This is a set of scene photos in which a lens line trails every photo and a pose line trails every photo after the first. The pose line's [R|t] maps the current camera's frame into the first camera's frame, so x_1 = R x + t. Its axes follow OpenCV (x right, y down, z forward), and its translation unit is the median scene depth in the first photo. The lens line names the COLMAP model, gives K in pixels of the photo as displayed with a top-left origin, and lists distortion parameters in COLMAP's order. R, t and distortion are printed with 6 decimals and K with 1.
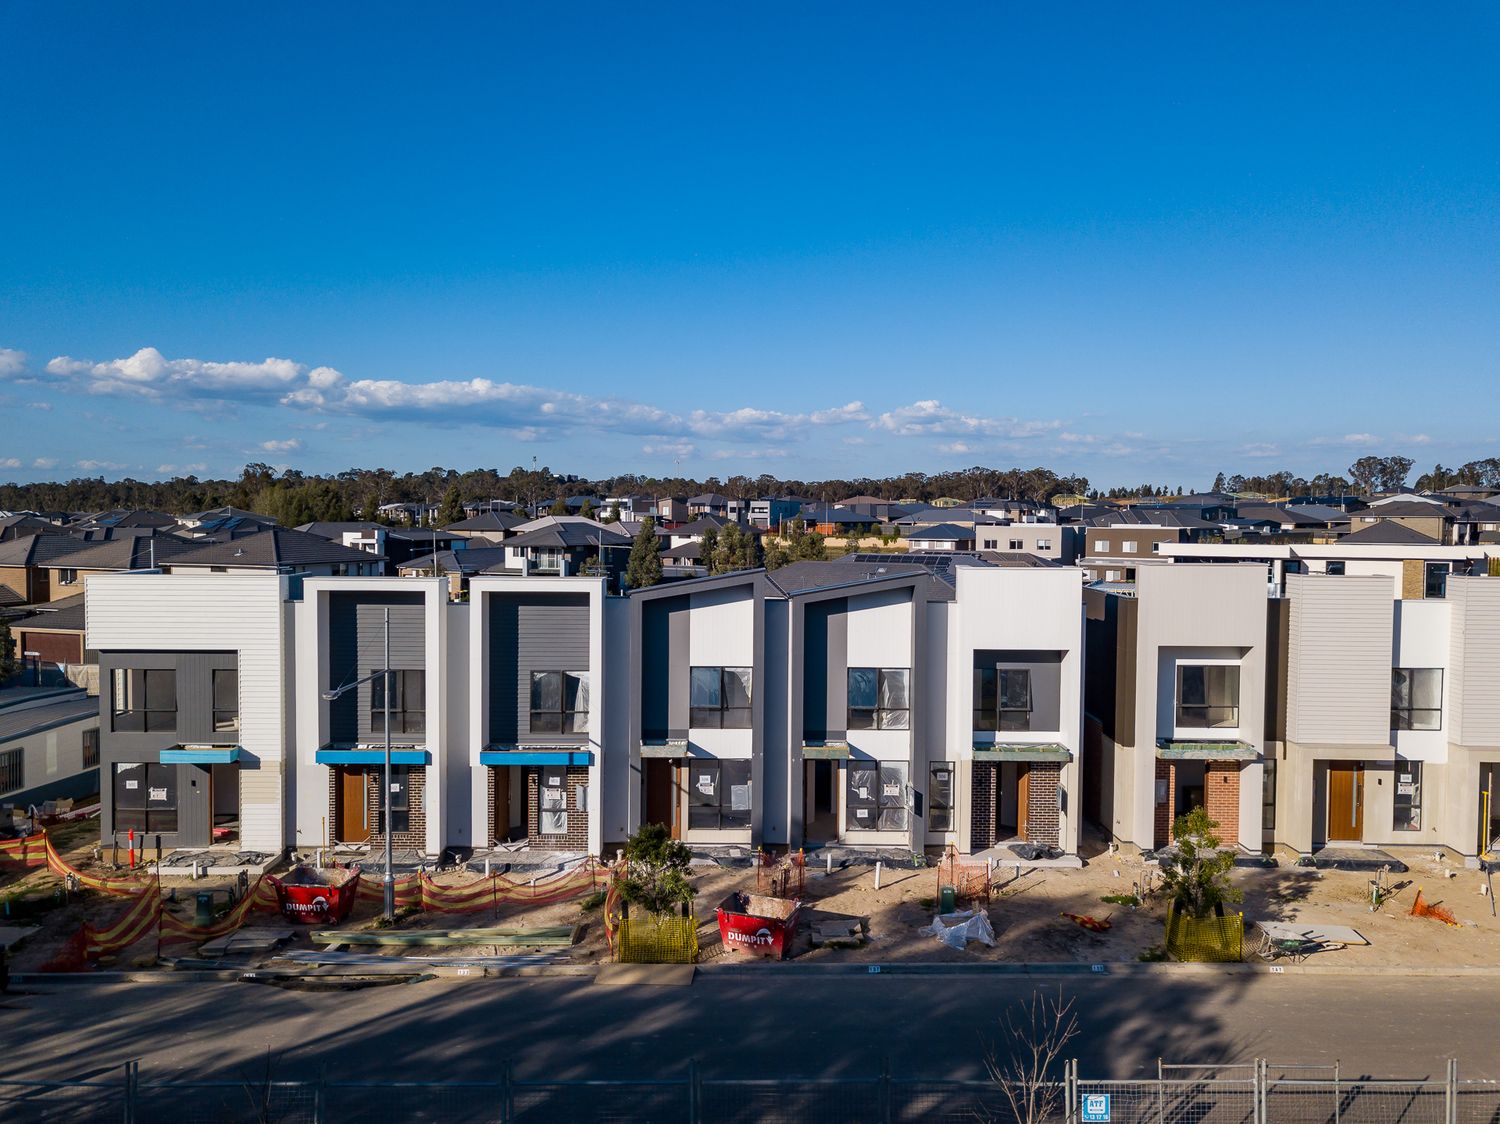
lens RADIAL K [[1207.9, 0, 712.8], [0, 1207.9, 582.3], [0, 0, 1]] dist [0.028559, 0.010873]
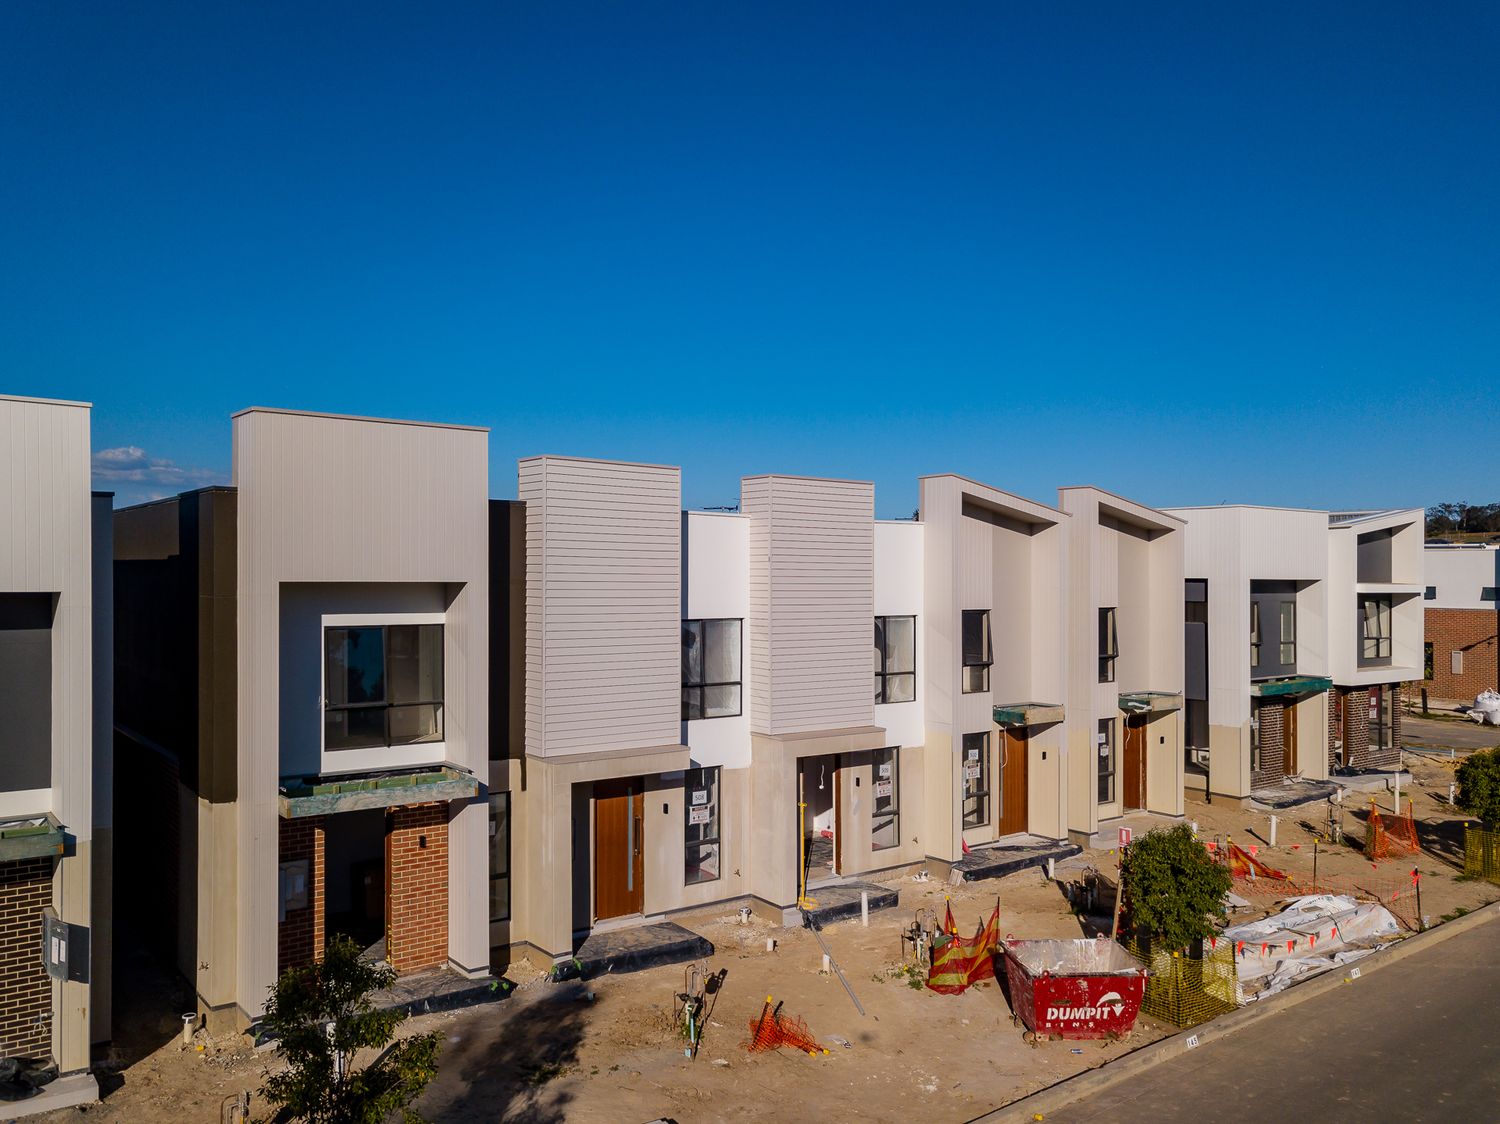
lens RADIAL K [[1162.3, 0, 776.3], [0, 1162.3, 597.6], [0, 0, 1]] dist [0.037638, -0.005438]
pose [[0.777610, -0.008307, 0.628693, 0.226030], [0.037613, 0.998737, -0.033325, 0.080113], [-0.627621, 0.049560, 0.776940, 0.510899]]
